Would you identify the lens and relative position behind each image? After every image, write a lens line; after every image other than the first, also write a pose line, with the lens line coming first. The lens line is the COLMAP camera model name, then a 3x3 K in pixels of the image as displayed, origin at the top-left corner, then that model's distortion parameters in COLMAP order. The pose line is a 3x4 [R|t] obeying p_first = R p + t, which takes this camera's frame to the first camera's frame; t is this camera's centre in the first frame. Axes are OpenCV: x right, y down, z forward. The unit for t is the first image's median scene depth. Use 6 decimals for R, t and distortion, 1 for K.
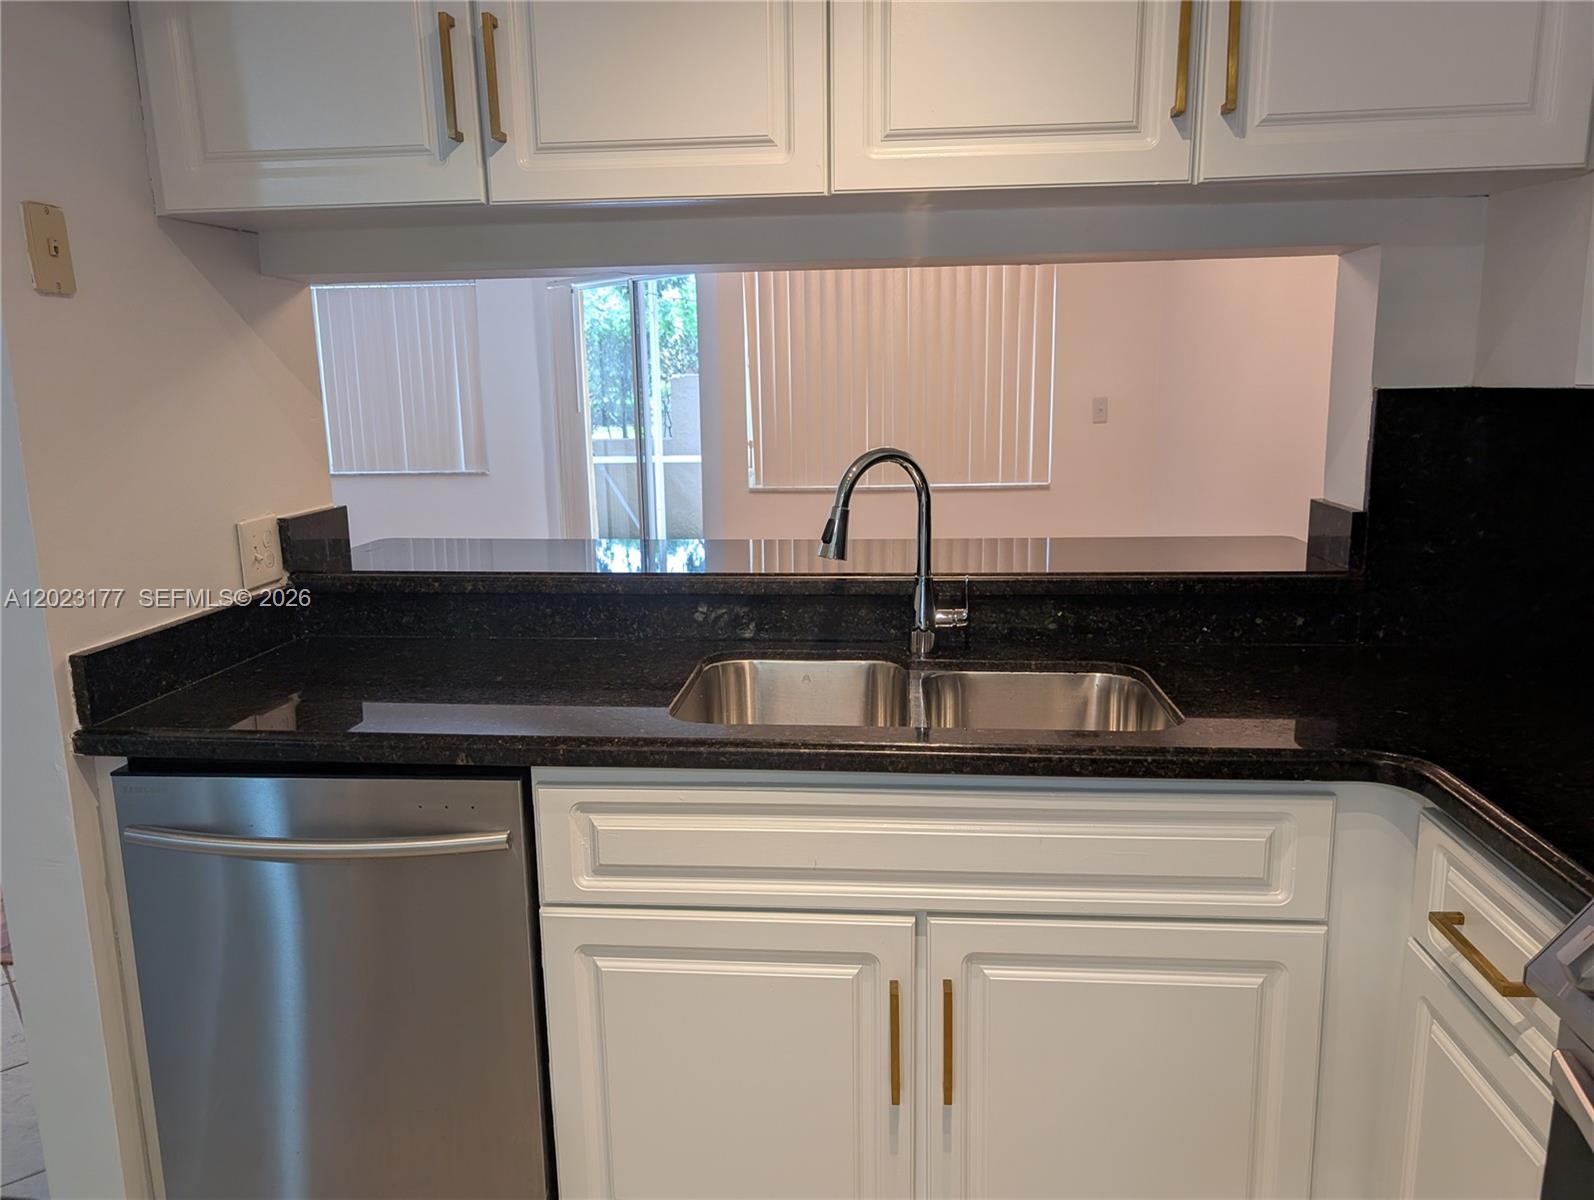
lens RADIAL K [[1150.6, 0, 797.0], [0, 1150.6, 600.0], [0, 0, 1]] dist [0.031878, -0.000948]
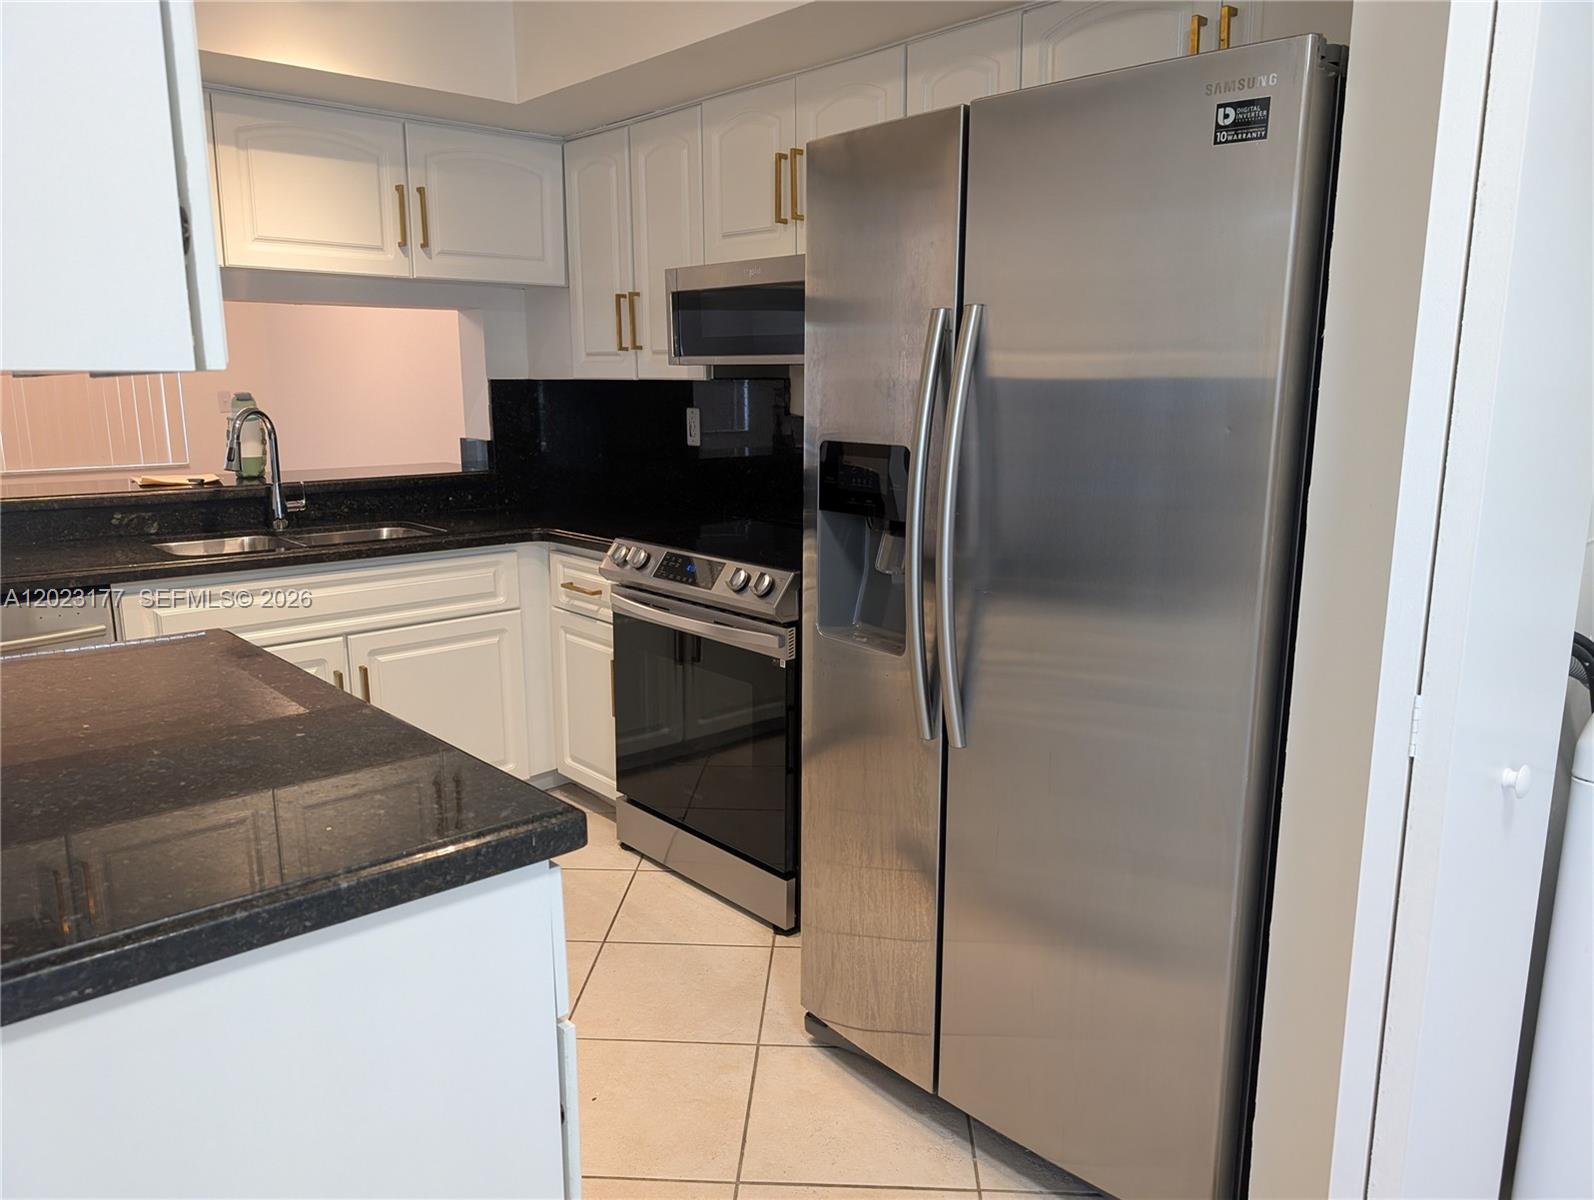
lens RADIAL K [[1150.6, 0, 797.0], [0, 1150.6, 600.0], [0, 0, 1]] dist [0.031878, -0.000948]
pose [[0.692197, -0.127647, 0.710330, -0.654735], [0.130505, 0.990148, 0.050757, 0.181074], [-0.709811, 0.057568, 0.702036, -0.830009]]
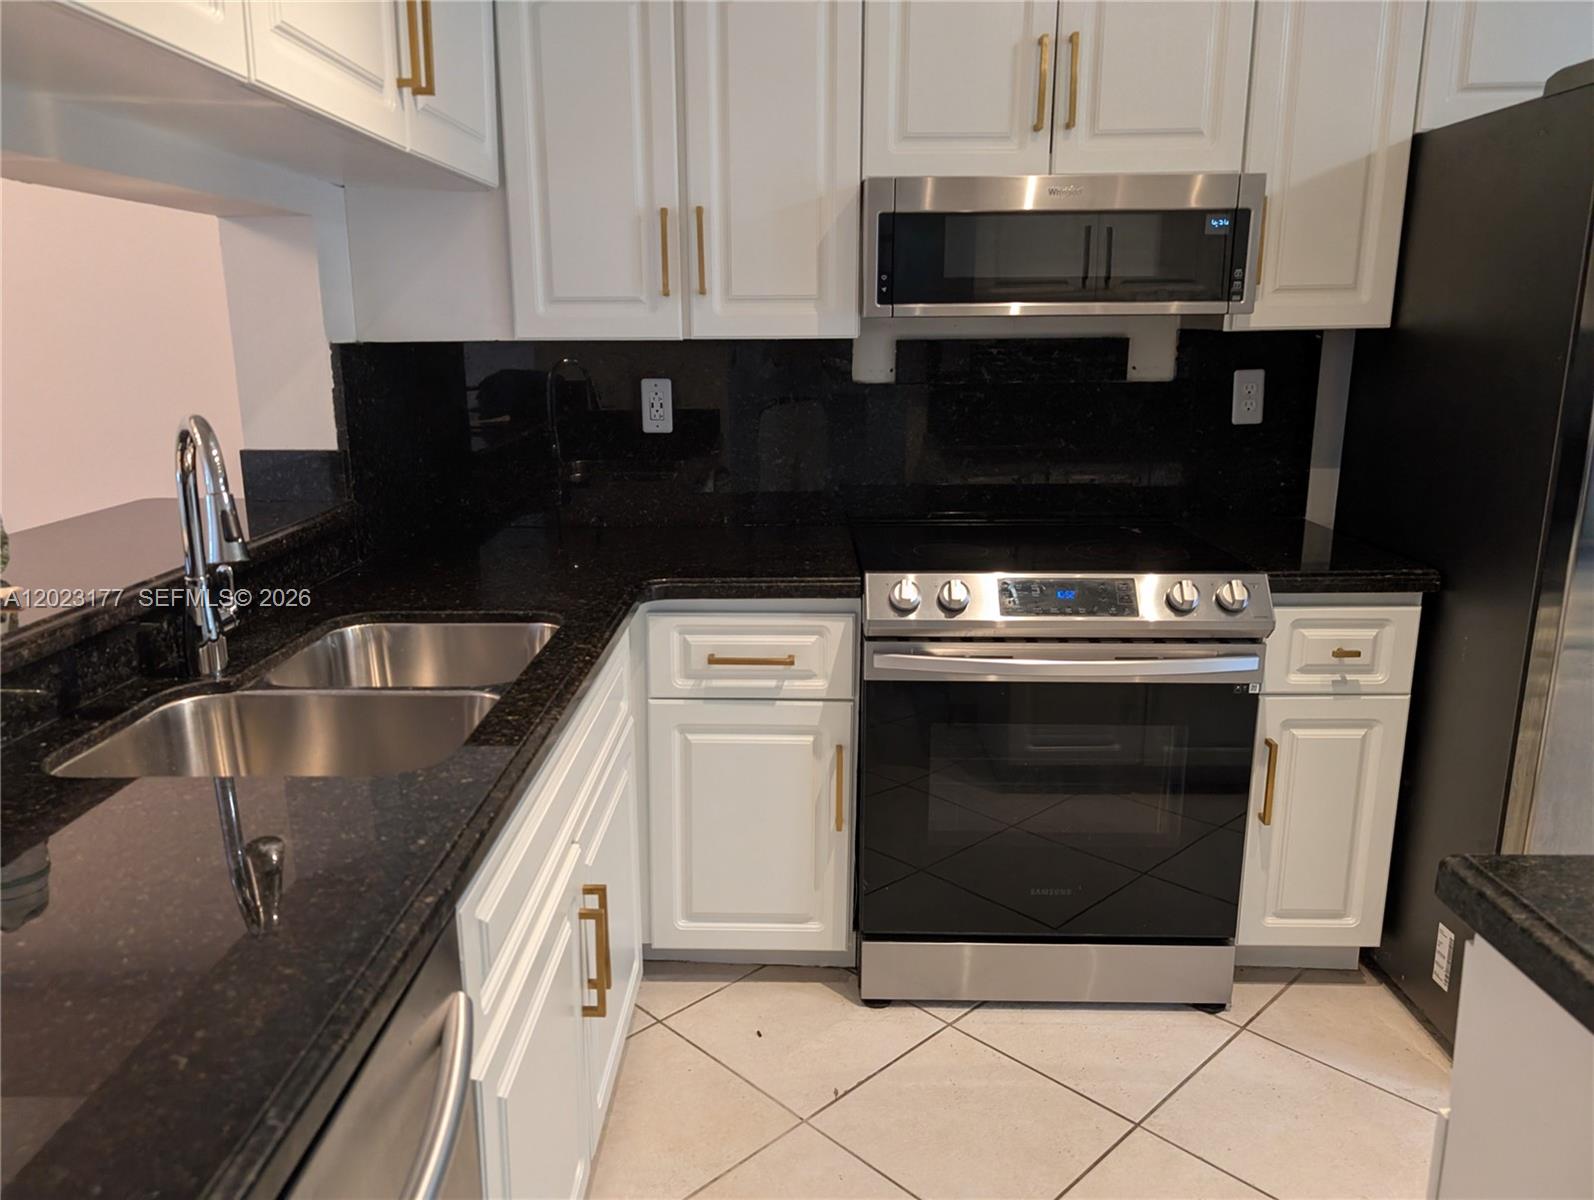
lens RADIAL K [[1150.6, 0, 797.0], [0, 1150.6, 600.0], [0, 0, 1]] dist [0.031878, -0.000948]
pose [[-0.043664, -0.217436, 0.975097, -0.753867], [0.200560, 0.954251, 0.221768, -0.109485], [-0.978708, 0.205249, 0.001943, 0.654717]]
